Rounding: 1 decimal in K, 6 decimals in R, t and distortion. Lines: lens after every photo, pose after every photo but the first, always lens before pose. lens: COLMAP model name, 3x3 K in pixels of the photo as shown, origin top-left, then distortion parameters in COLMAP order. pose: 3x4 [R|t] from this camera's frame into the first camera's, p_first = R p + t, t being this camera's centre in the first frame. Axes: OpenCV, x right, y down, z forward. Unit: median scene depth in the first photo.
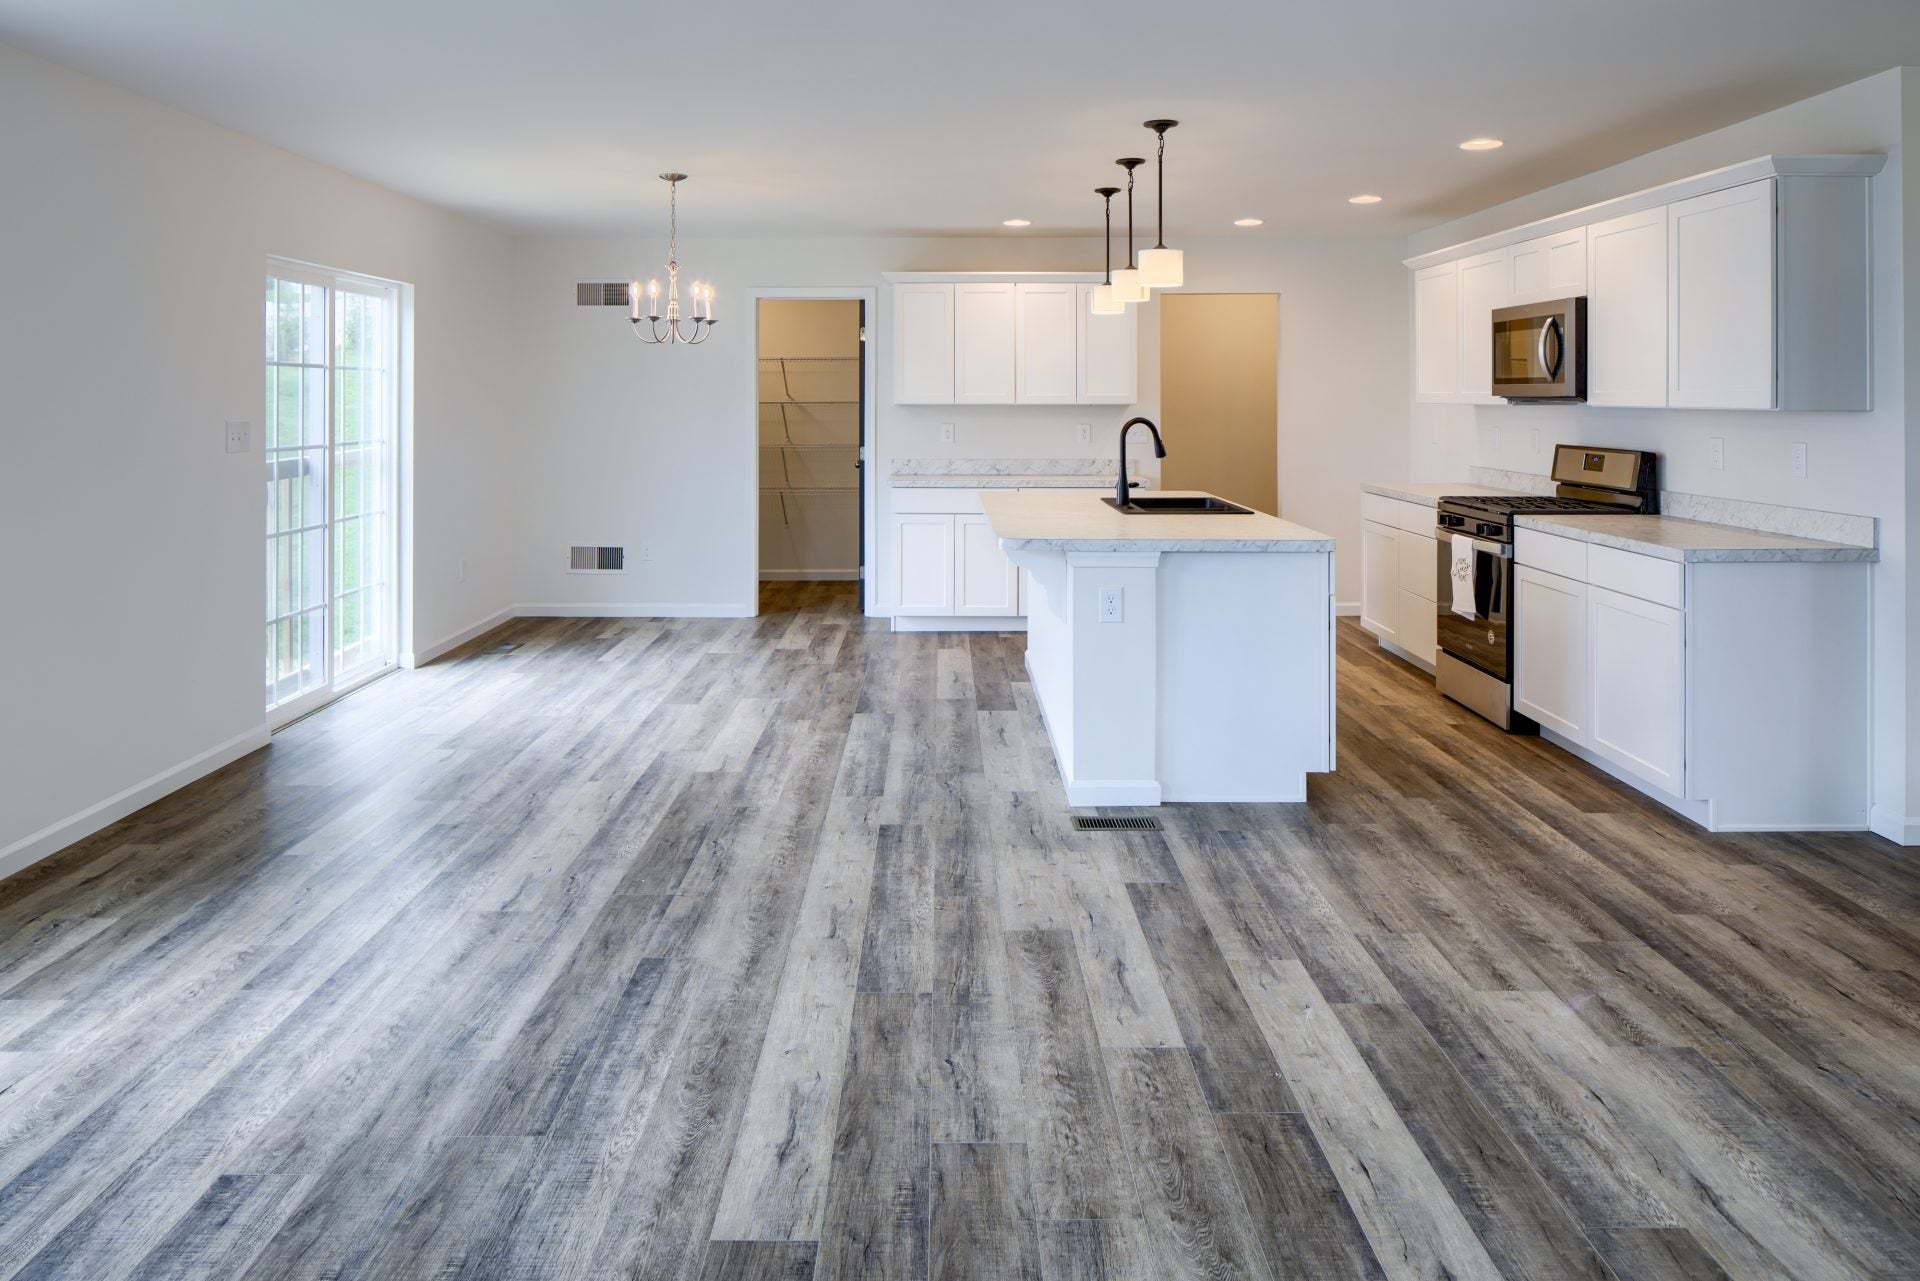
lens RADIAL K [[1314.1, 0, 953.0], [0, 1314.1, 393.1], [0, 0, 1]] dist [-0.007265, 0.000868]
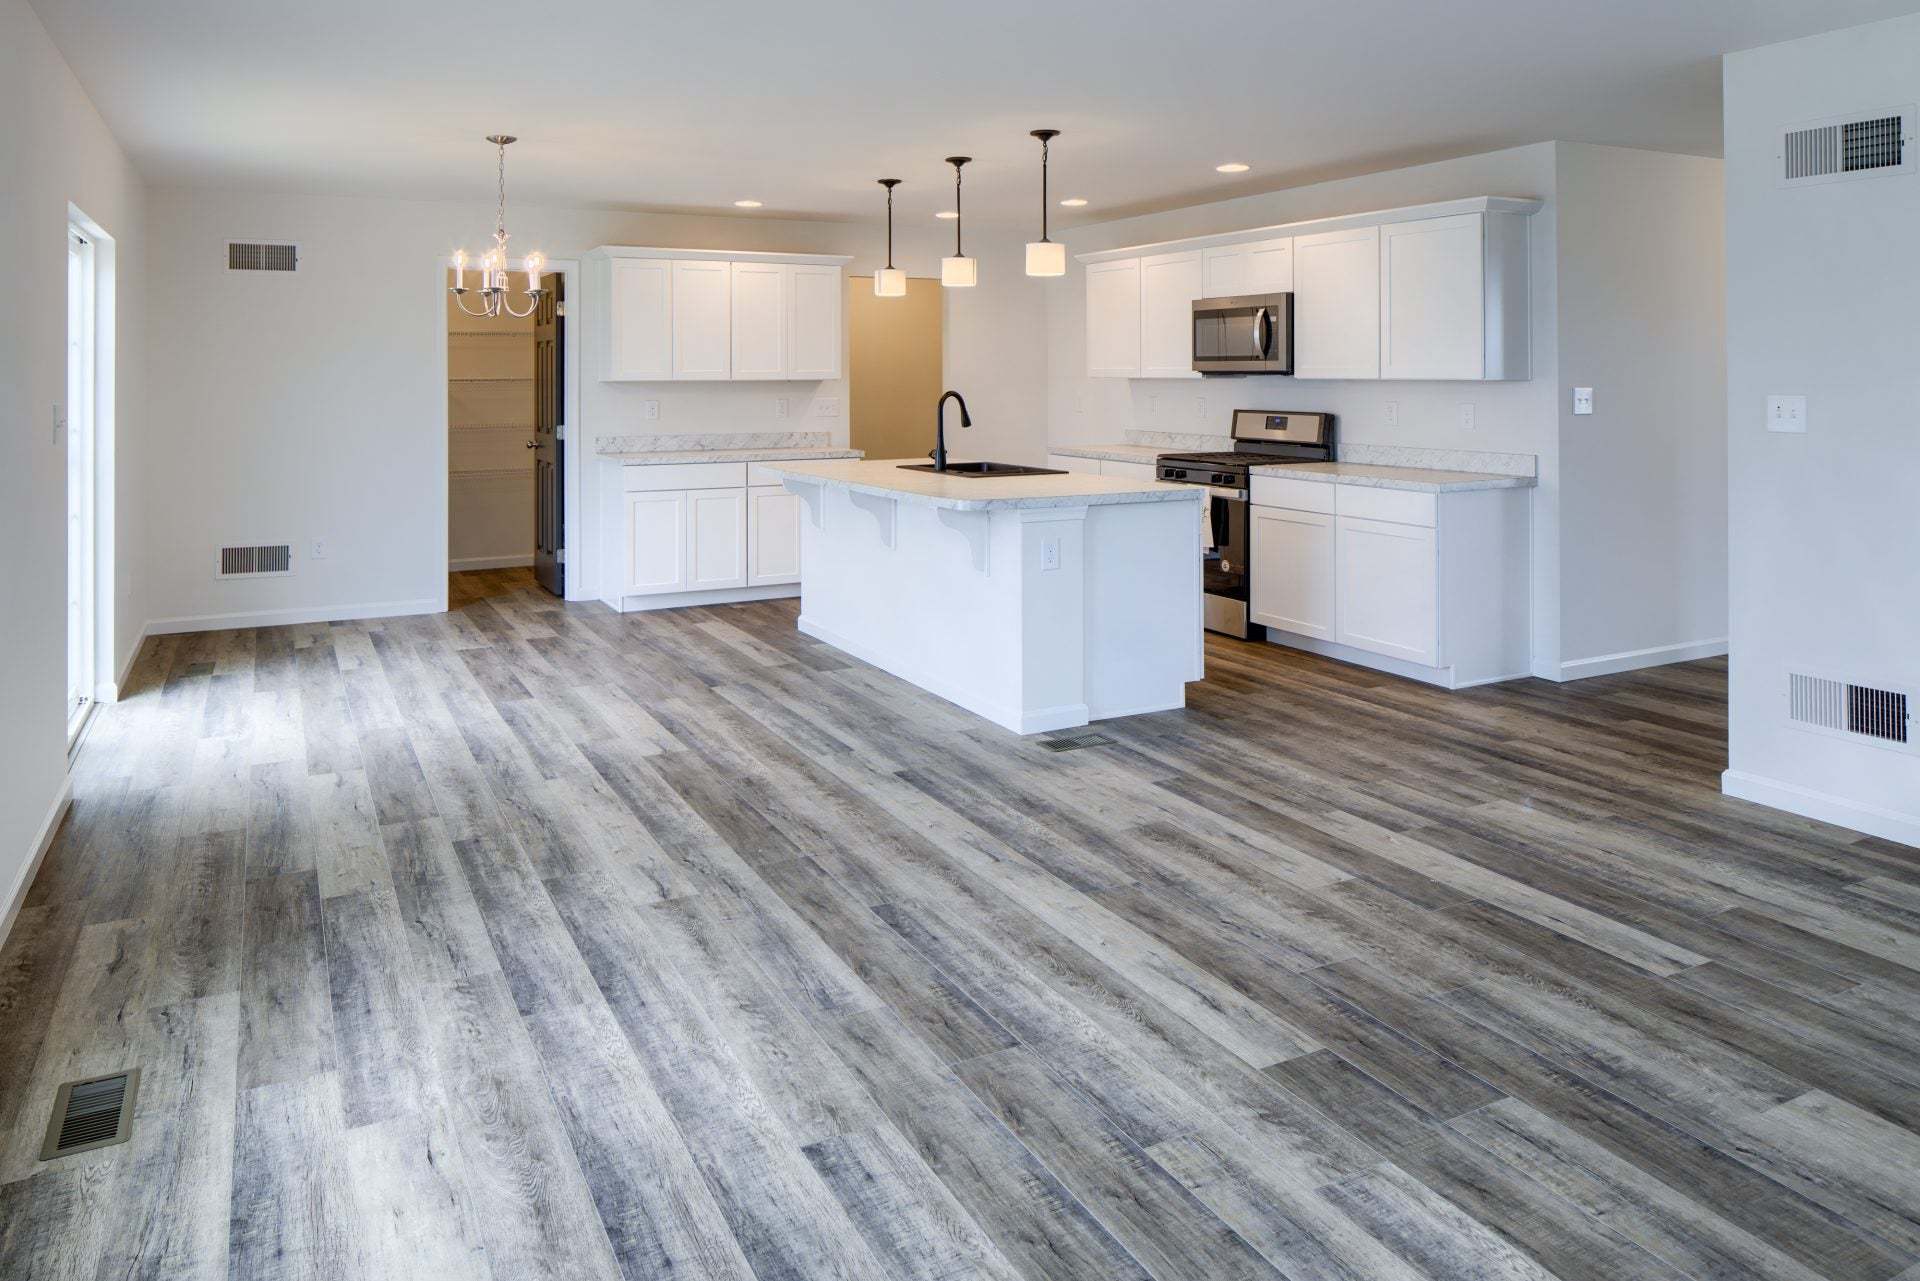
lens RADIAL K [[1307.6, 0, 959.0], [0, 1307.6, 362.5], [0, 0, 1]] dist [-0.004401, -0.002184]
pose [[0.886909, 0.000869, 0.461942, -0.363103], [0.001962, 0.999982, -0.005648, 0.000882], [-0.461939, 0.005916, 0.886892, 0.021440]]
